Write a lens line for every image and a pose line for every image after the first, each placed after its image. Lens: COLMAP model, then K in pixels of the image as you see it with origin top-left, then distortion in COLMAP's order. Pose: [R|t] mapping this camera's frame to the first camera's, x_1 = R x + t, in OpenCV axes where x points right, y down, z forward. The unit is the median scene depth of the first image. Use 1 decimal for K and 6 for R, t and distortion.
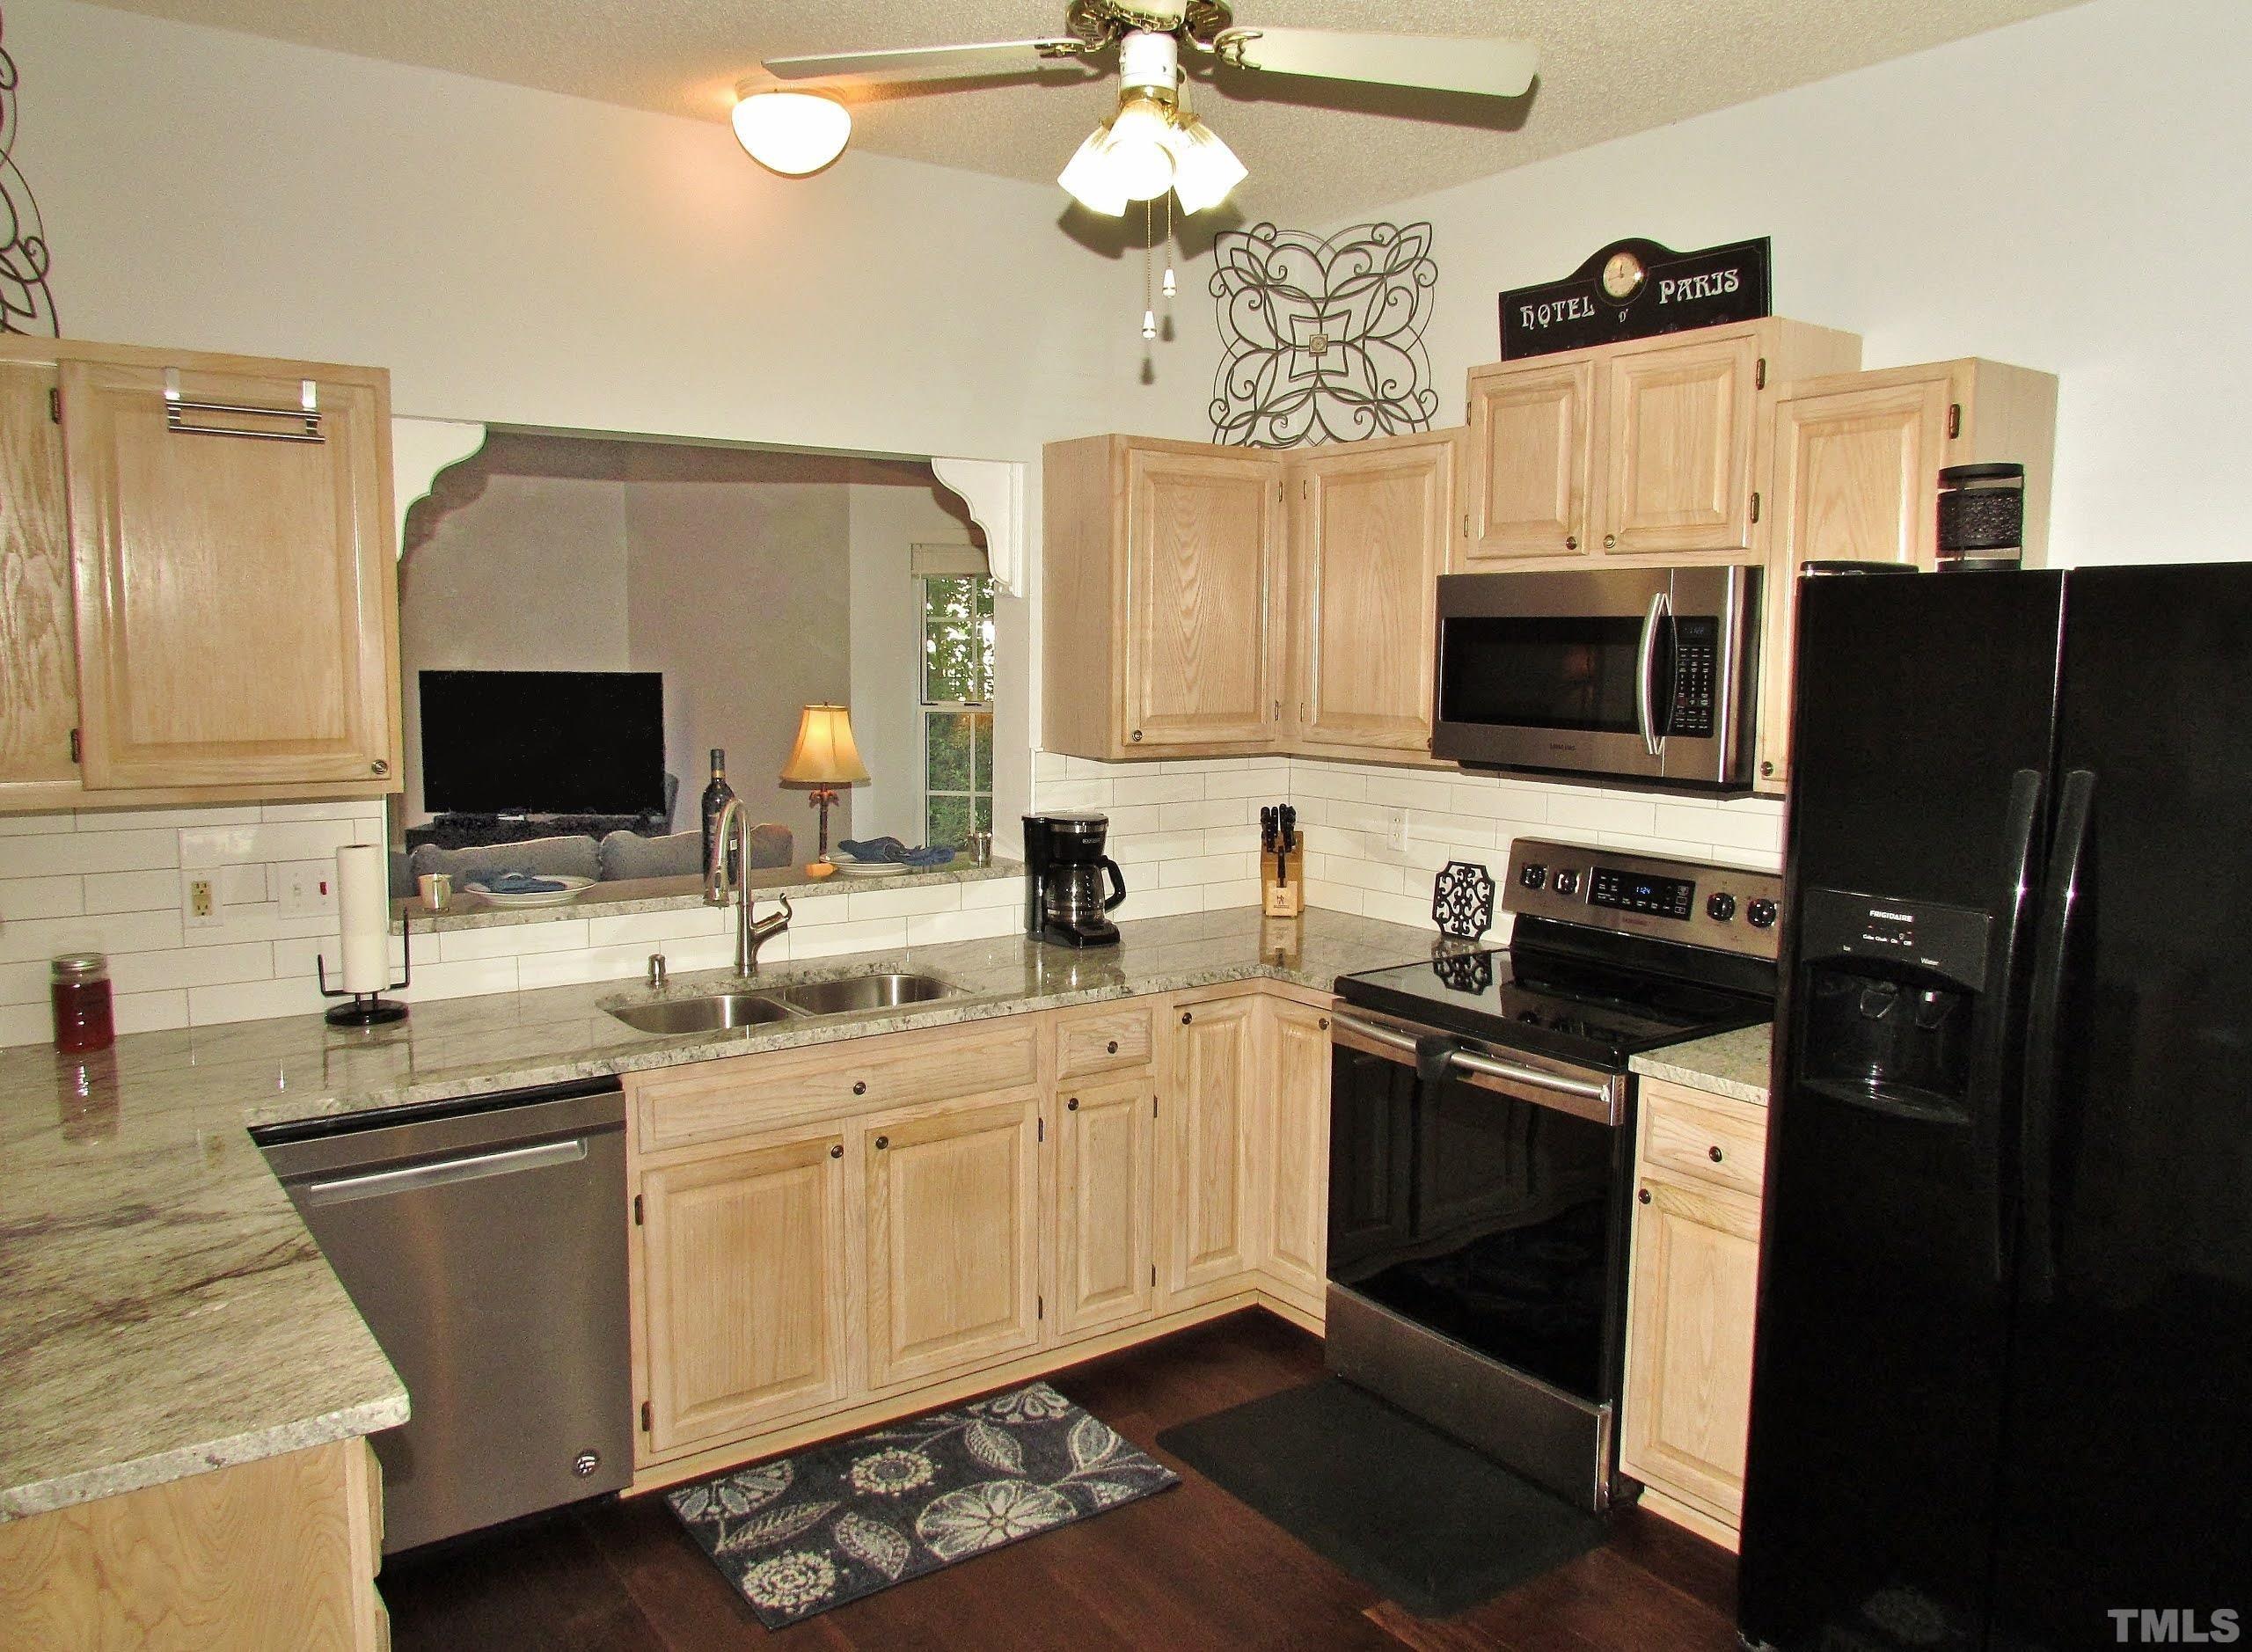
lens RADIAL K [[1630.7, 0, 1126.0], [0, 1630.7, 826.0], [0, 0, 1]] dist [-0.004338, -0.045260]
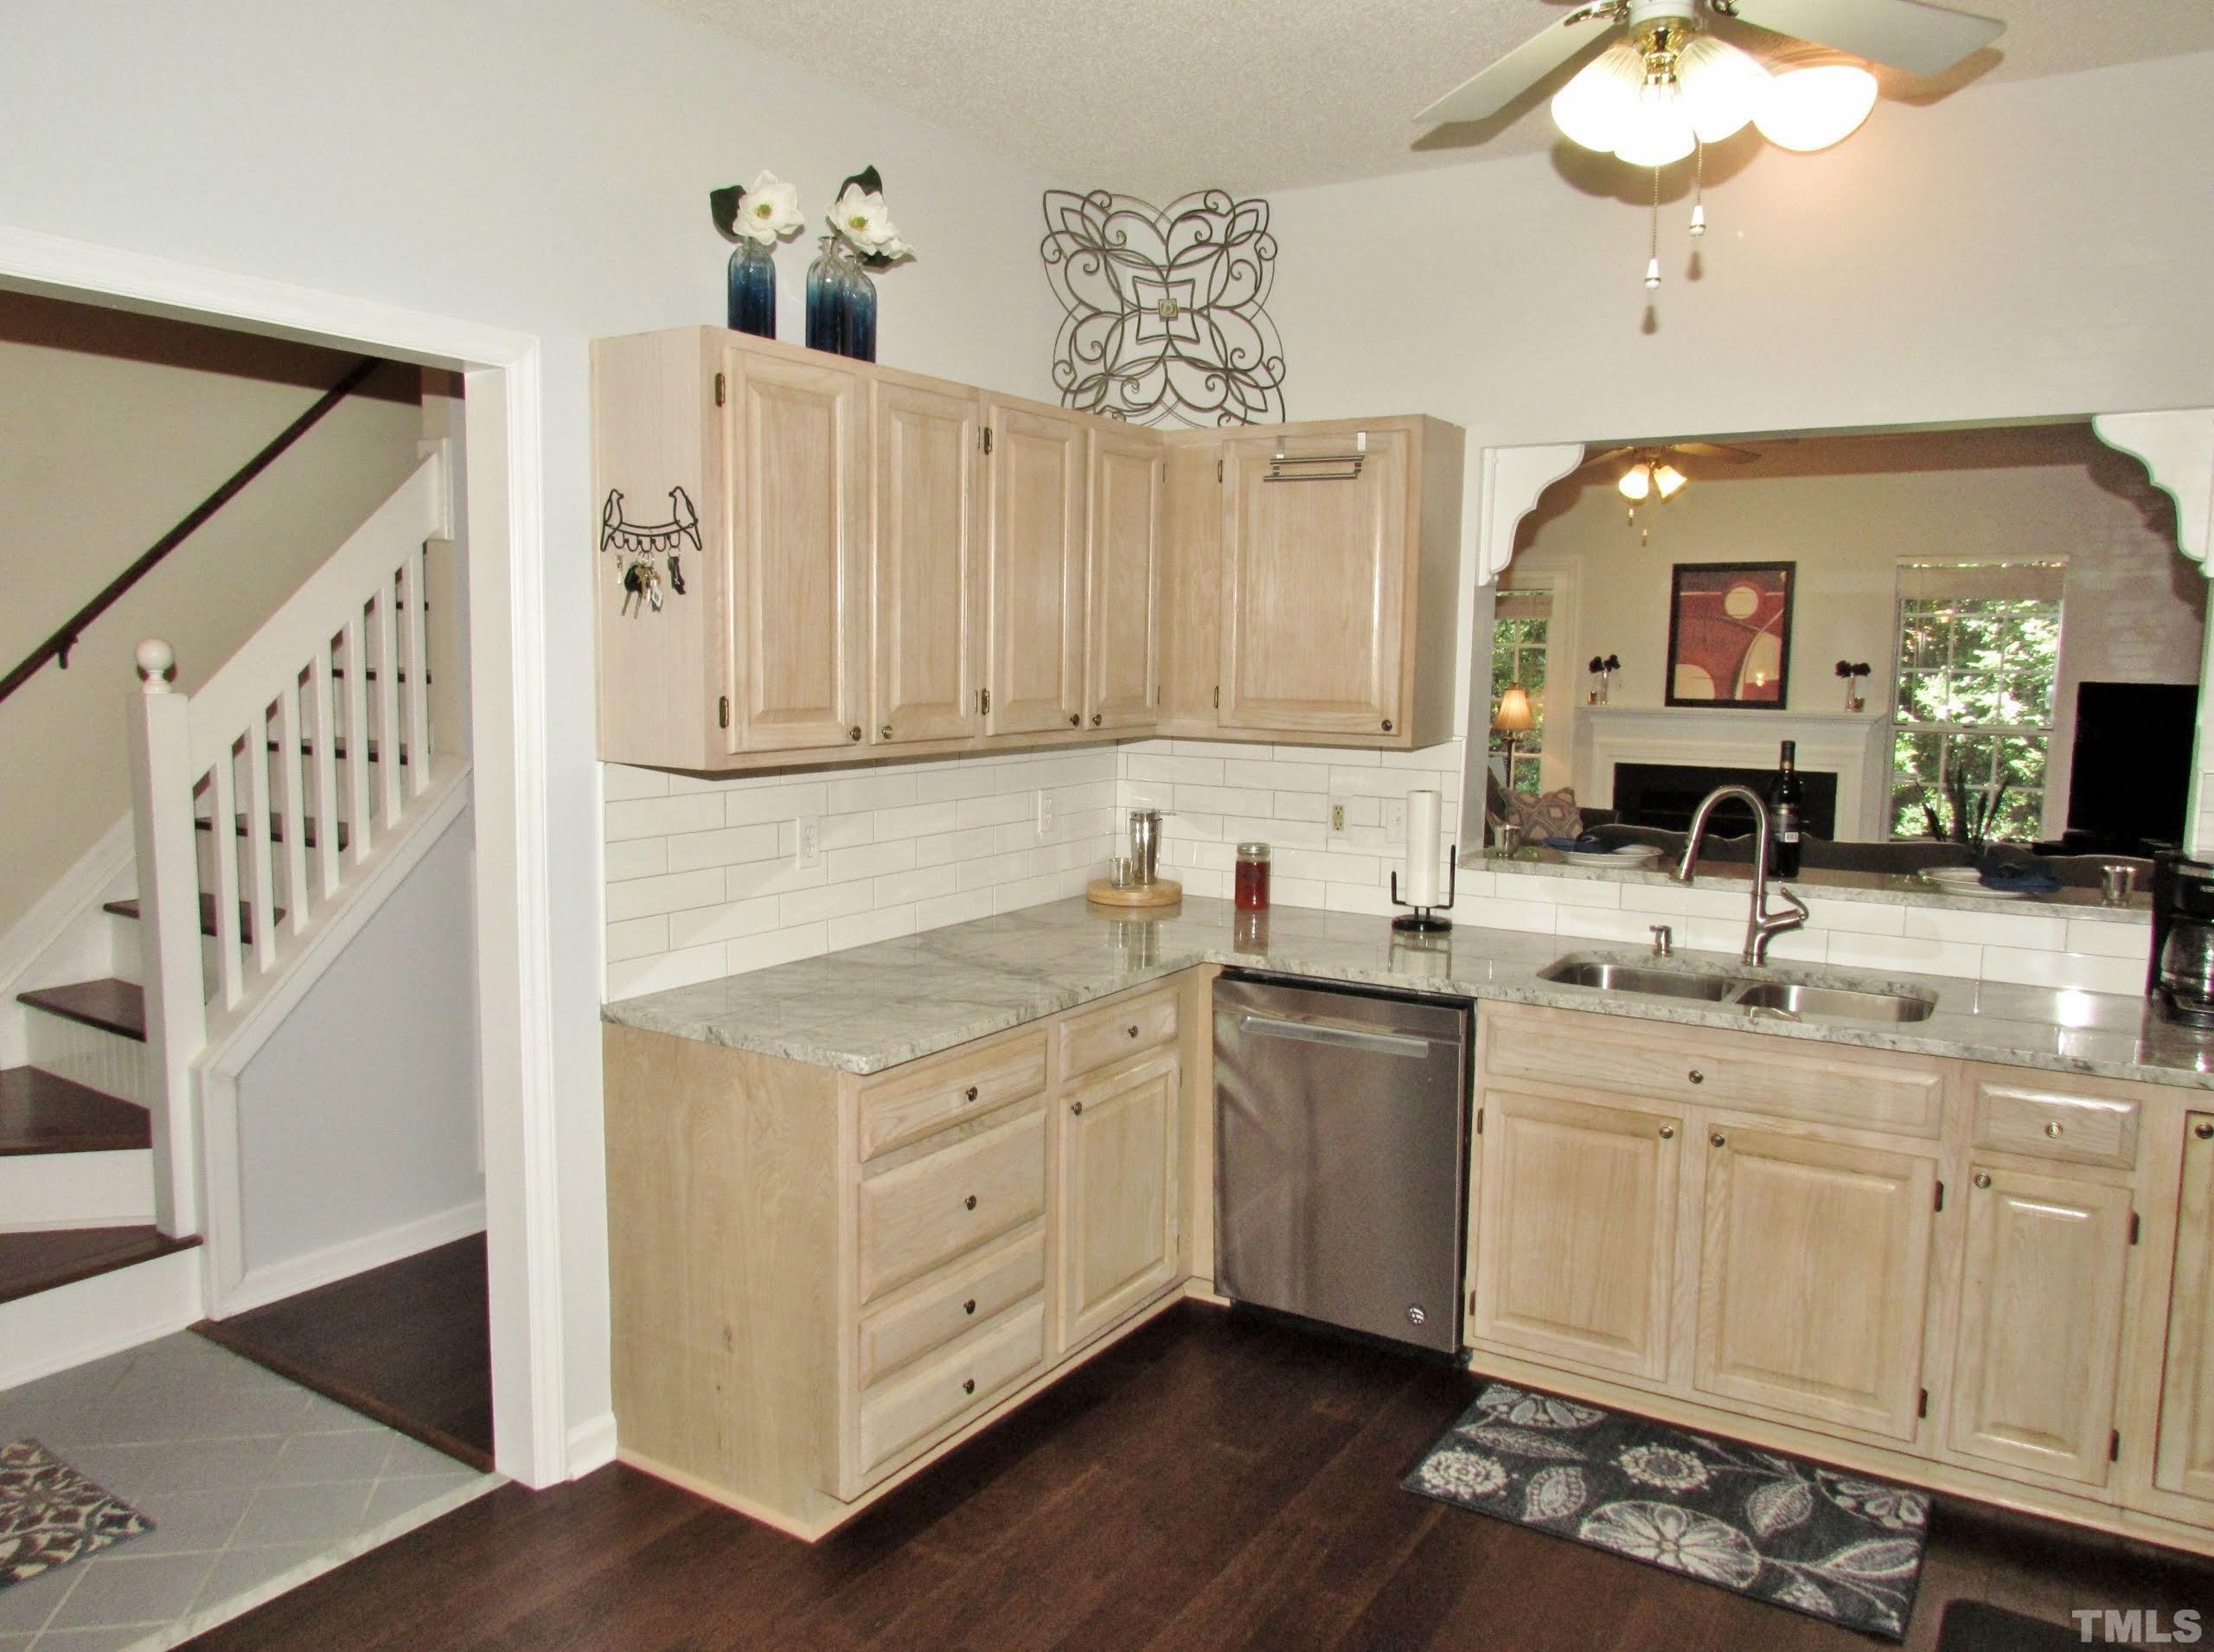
lens RADIAL K [[1583.3, 0, 1121.1], [0, 1583.3, 835.9], [0, 0, 1]] dist [-0.035214, 0.000165]
pose [[0.369901, 0.101178, -0.923545, 0.594010], [-0.114591, 0.991431, 0.062719, -0.003465], [0.921977, 0.082631, 0.378326, 0.319802]]
